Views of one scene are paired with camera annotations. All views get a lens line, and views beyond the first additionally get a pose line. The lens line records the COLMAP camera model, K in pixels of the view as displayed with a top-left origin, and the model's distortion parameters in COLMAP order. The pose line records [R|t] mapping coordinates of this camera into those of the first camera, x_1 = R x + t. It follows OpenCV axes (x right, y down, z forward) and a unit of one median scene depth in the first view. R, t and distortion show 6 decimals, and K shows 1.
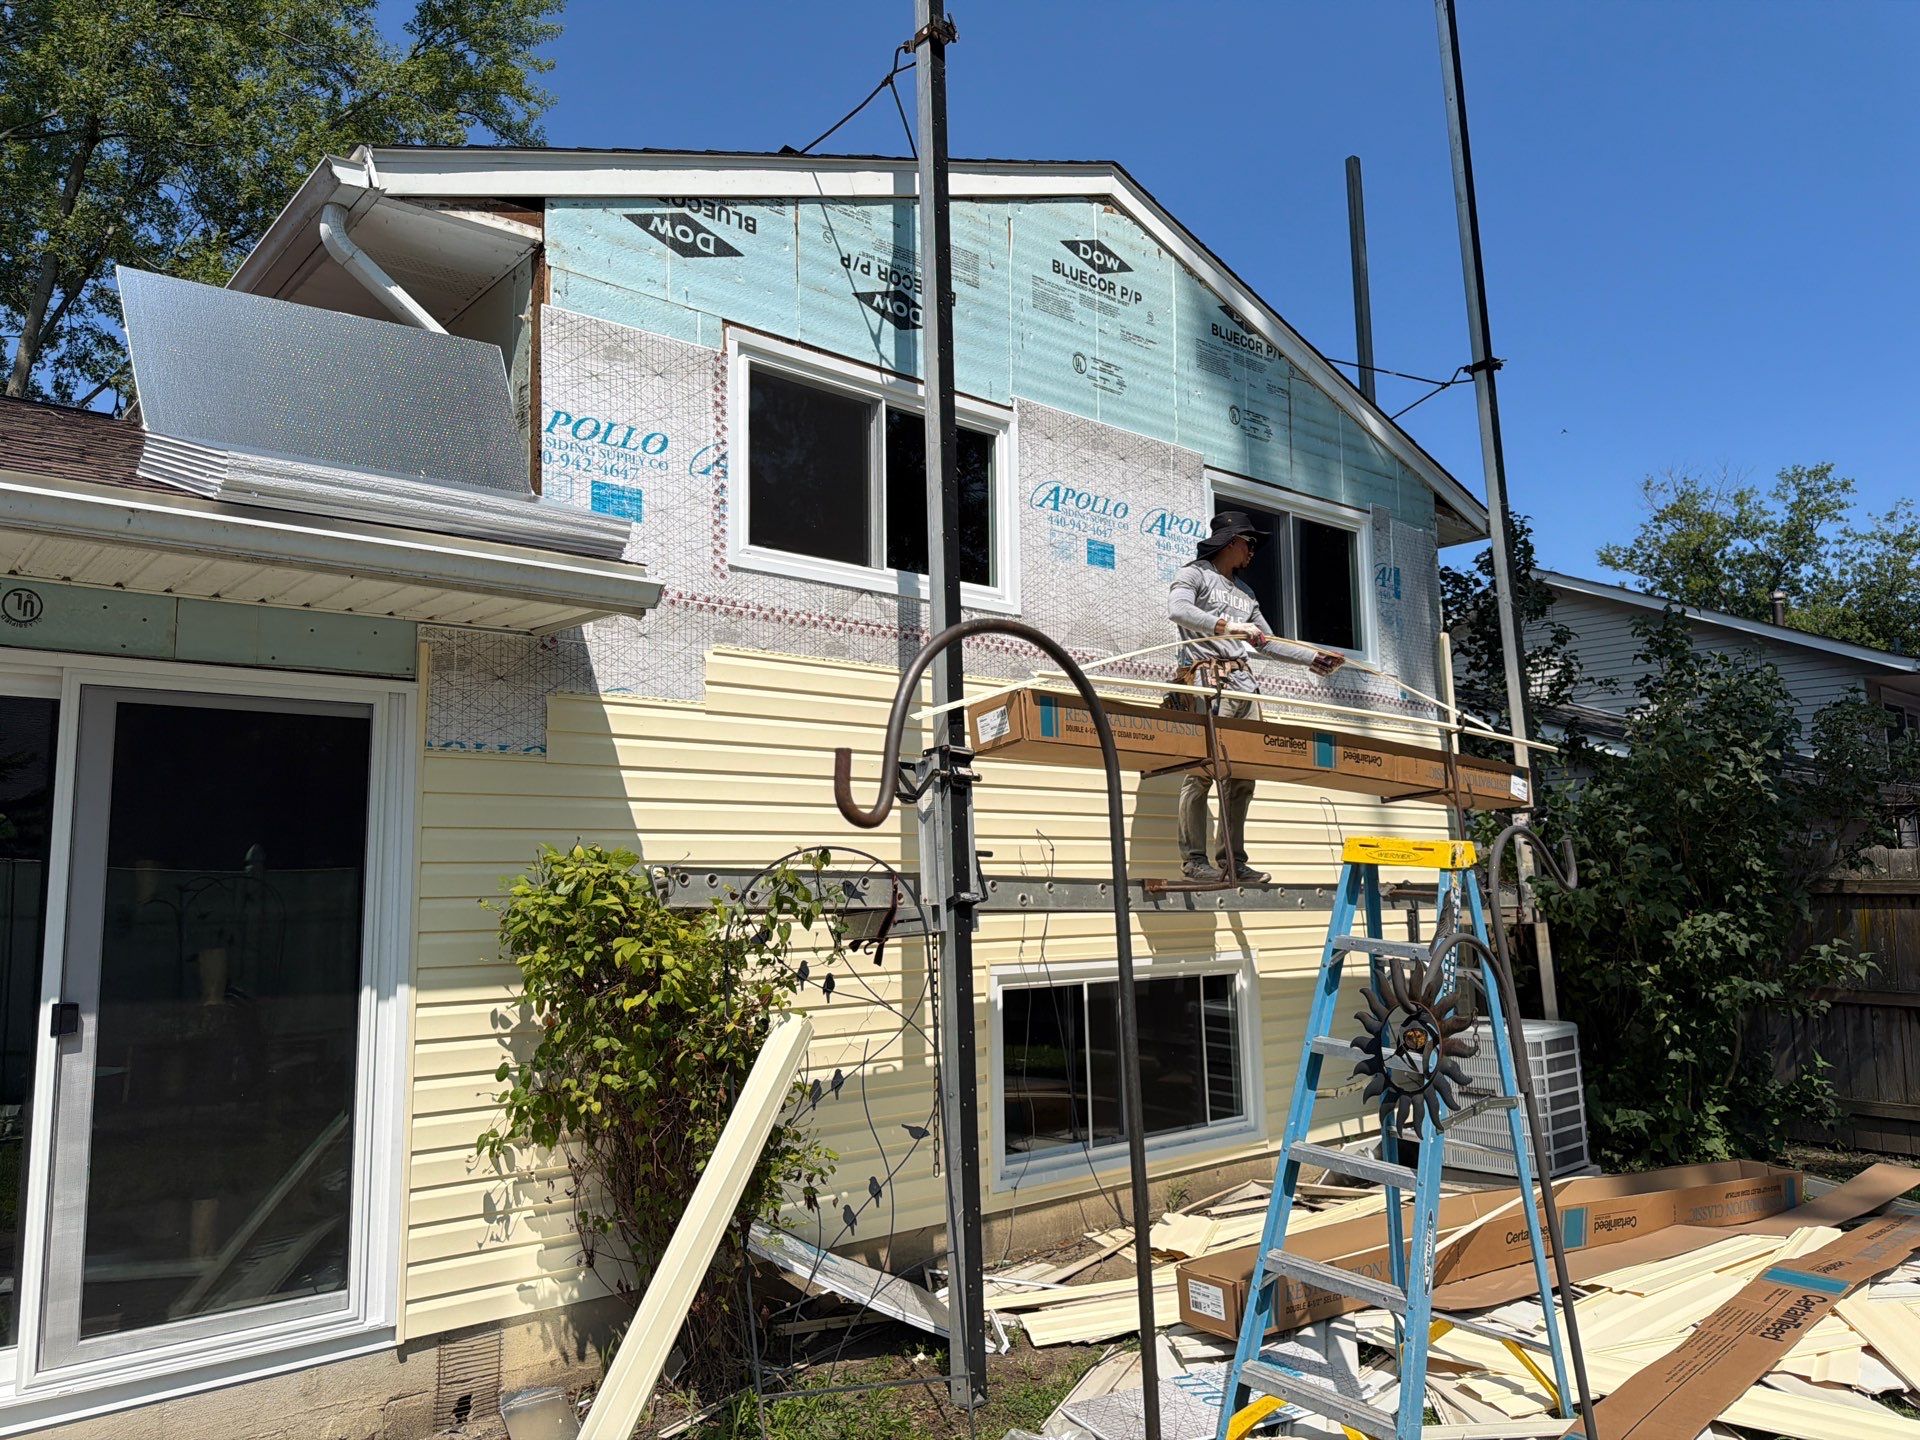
lens RADIAL K [[1364.6, 0, 954.0], [0, 1364.6, 714.3], [0, 0, 1]] dist [0.090950, -0.076334]
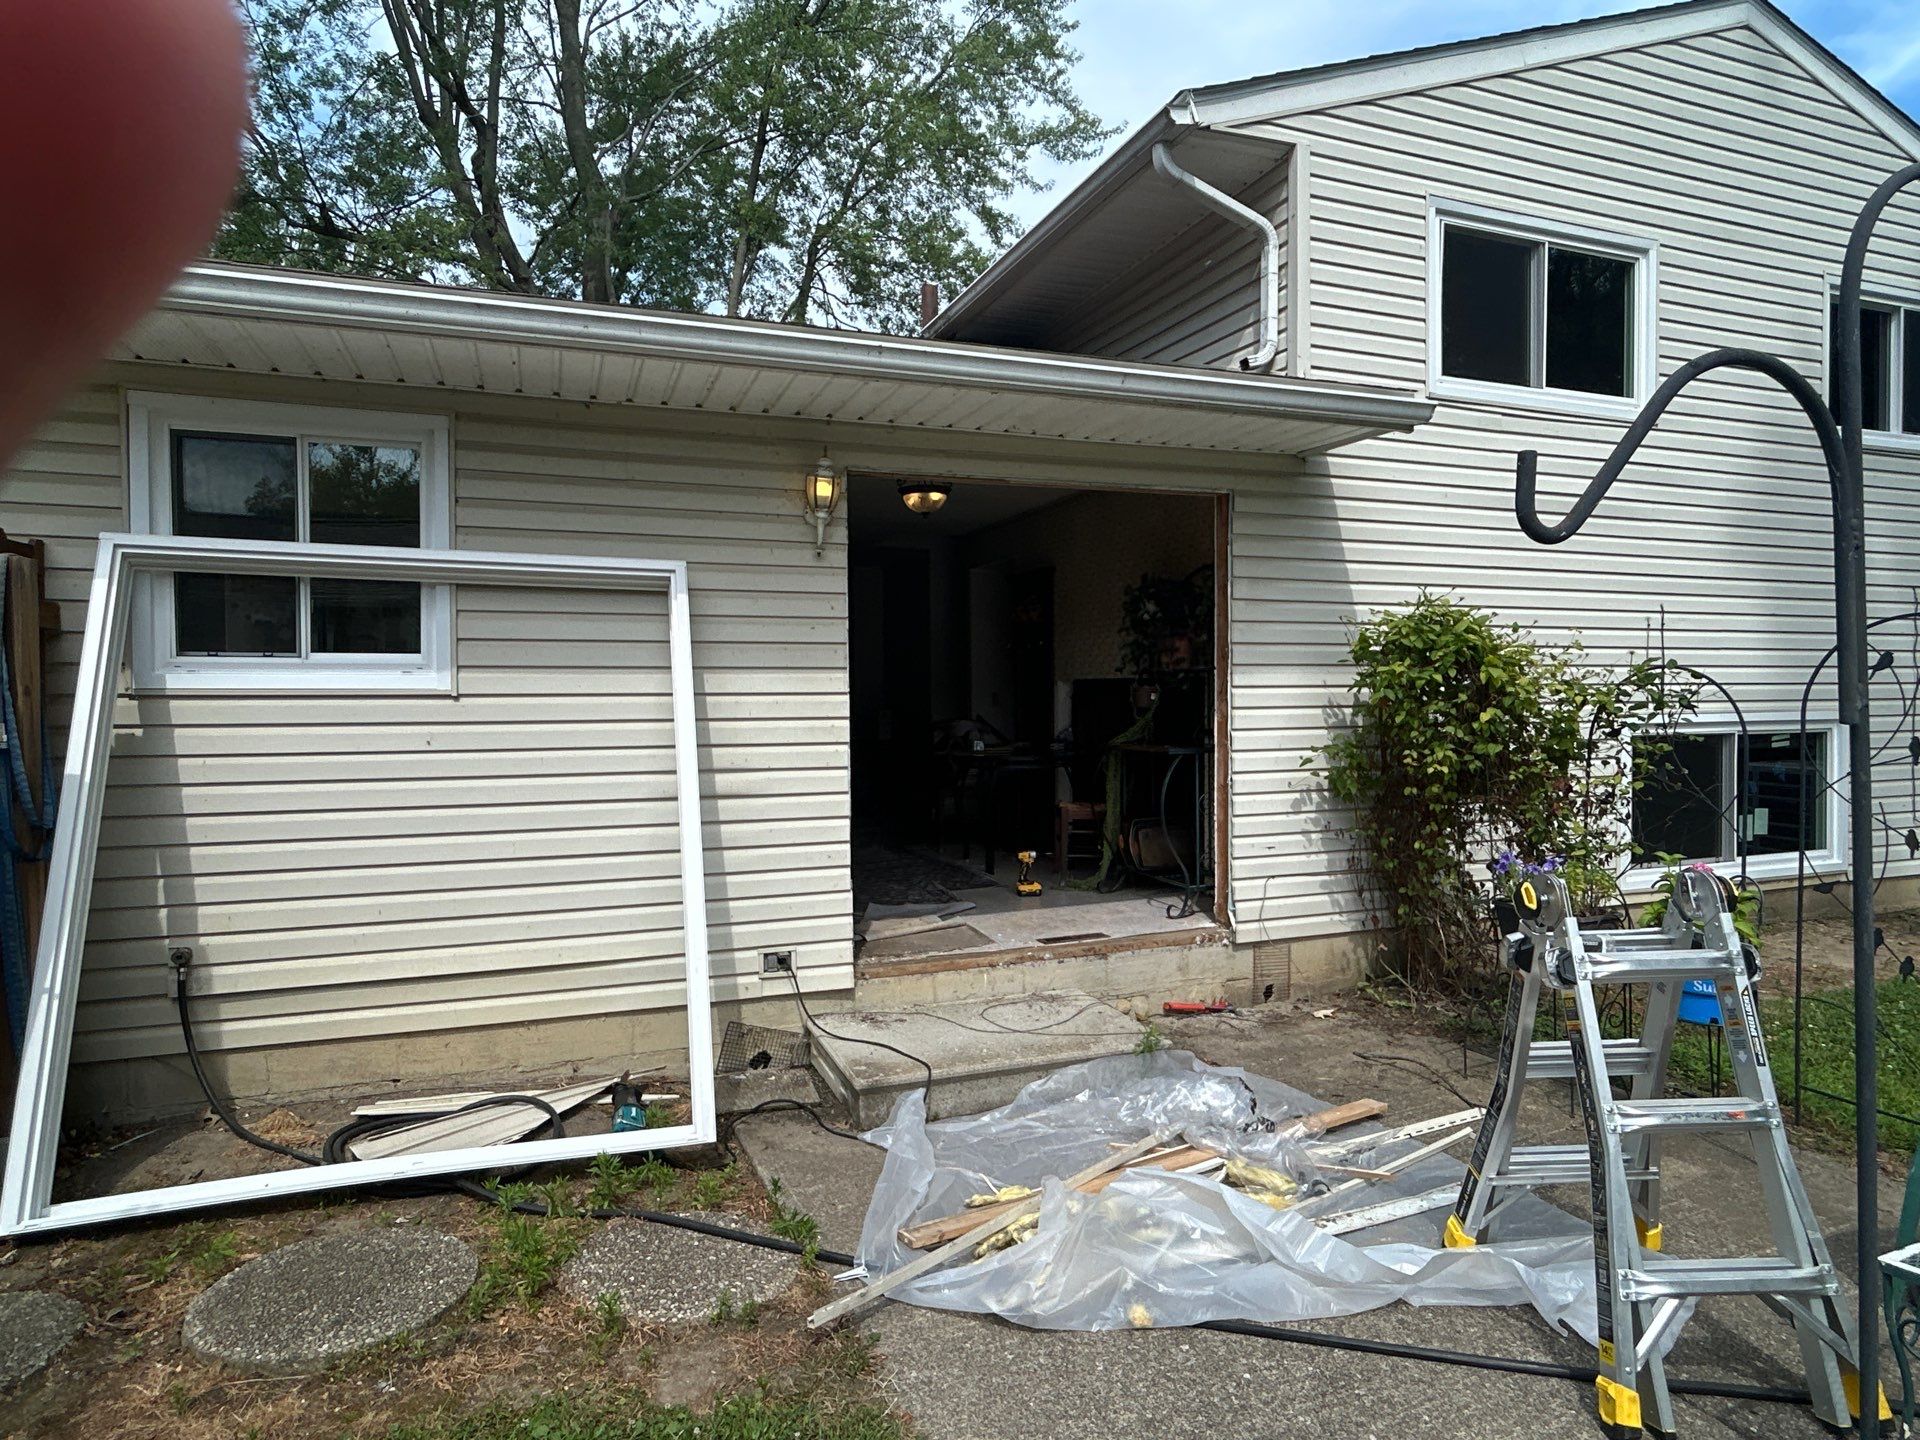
lens RADIAL K [[1093.2, 0, 960.0], [0, 1093.2, 720.0], [0, 0, 1]] dist [-0.001689, -0.000243]
pose [[0.940275, 0.005952, -0.340365, -0.063895], [0.043693, 0.989467, 0.138006, 0.008899], [0.337601, -0.144635, 0.930111, -0.034595]]
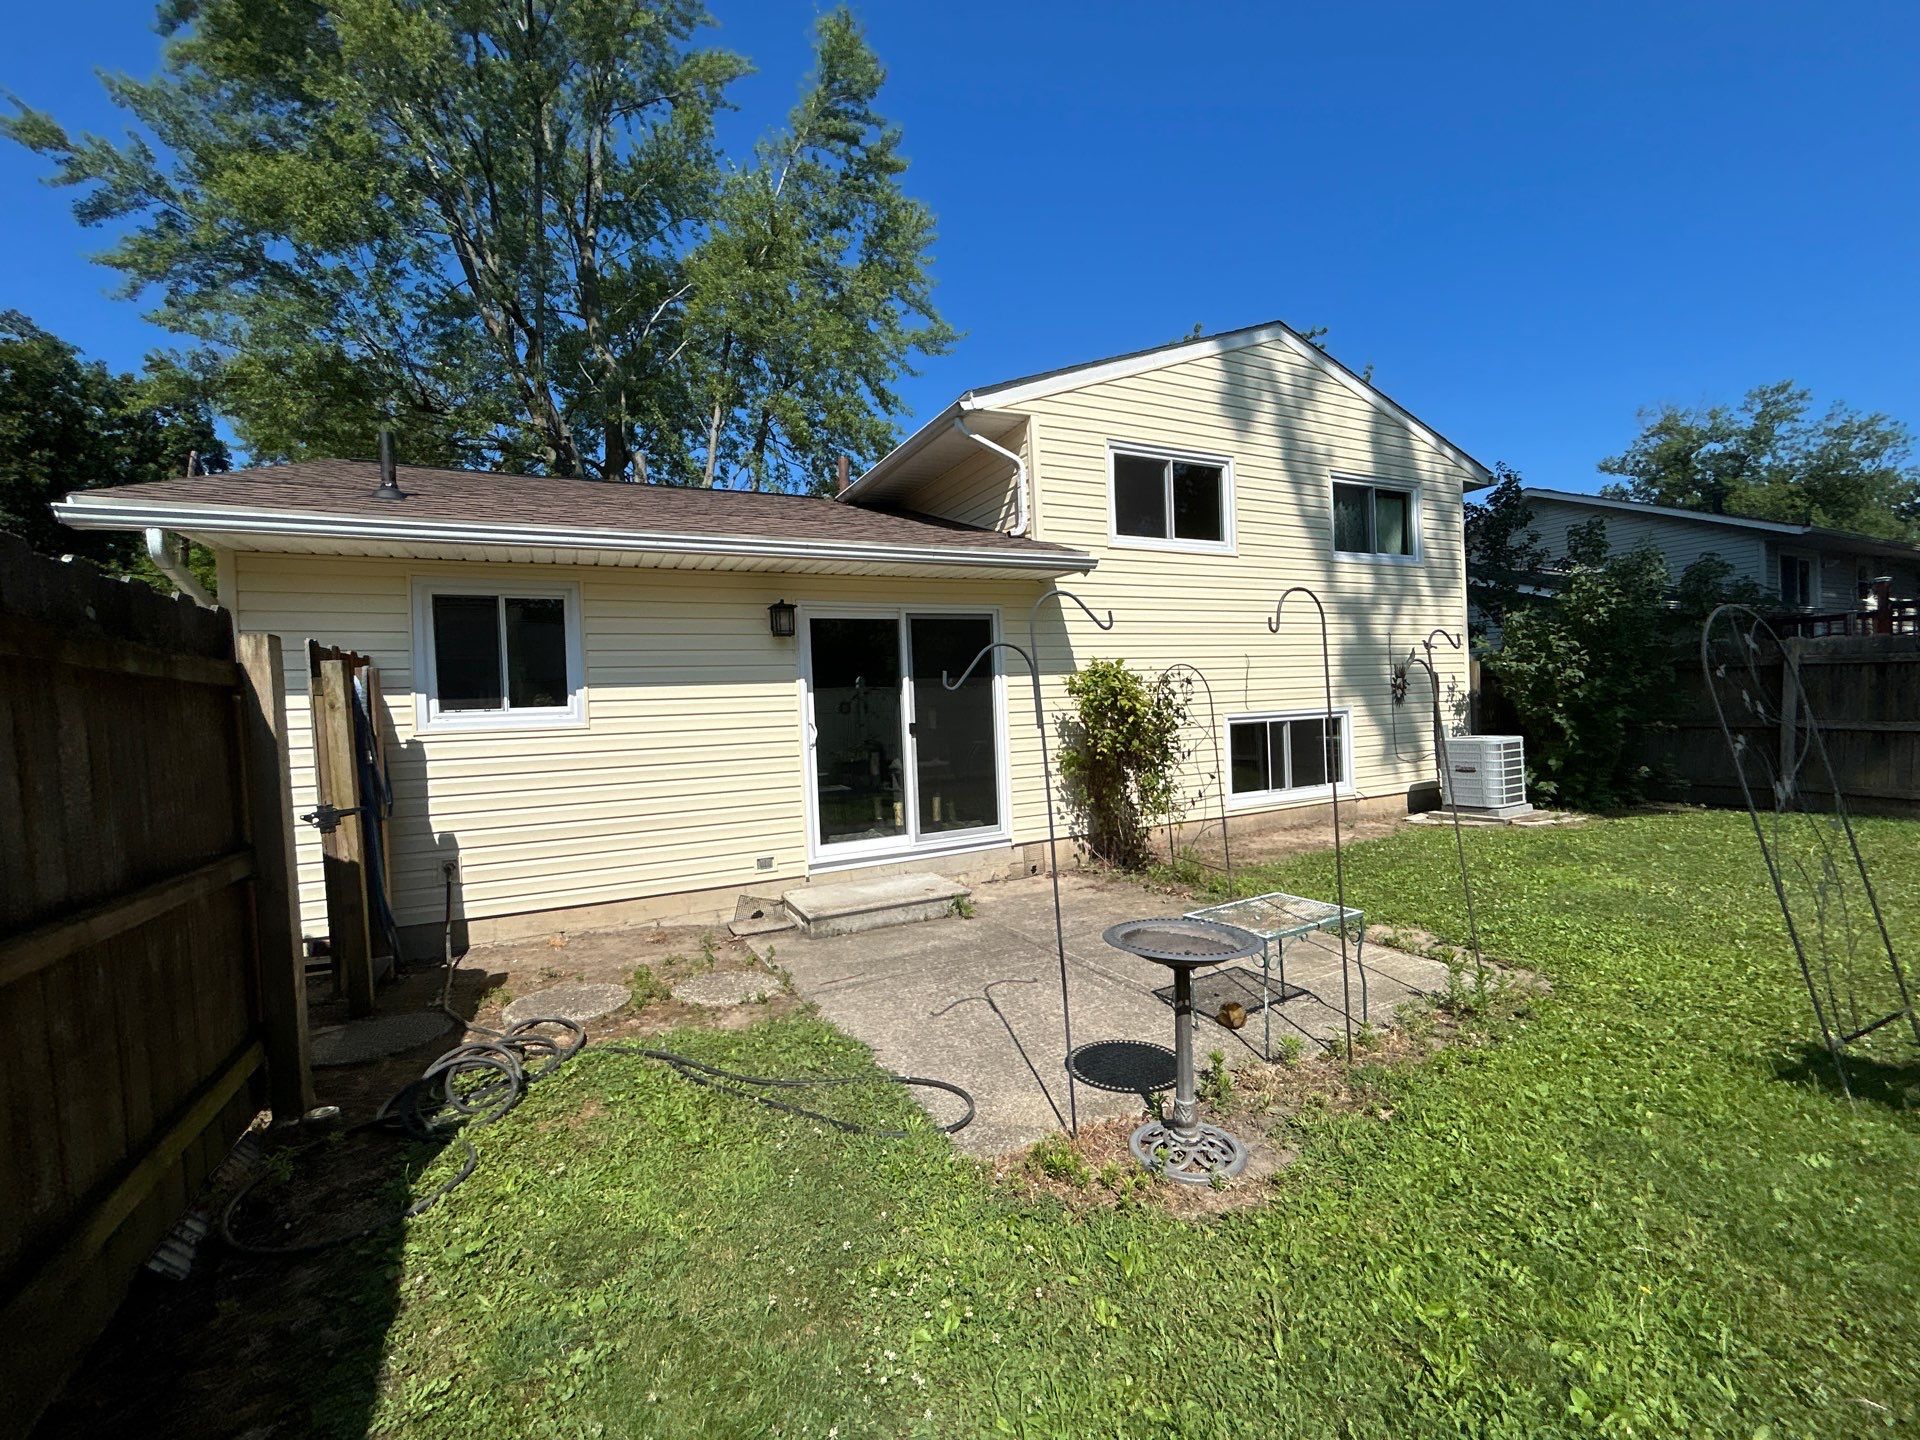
lens RADIAL K [[774.9, 0, 956.6], [0, 774.9, 746.3], [0, 0, 1]] dist [0.001982, 0.000161]
pose [[0.967445, -0.020654, -0.252237, -0.025273], [0.065072, 0.983457, 0.169050, -0.003303], [0.244572, -0.179960, 0.952785, -0.108306]]
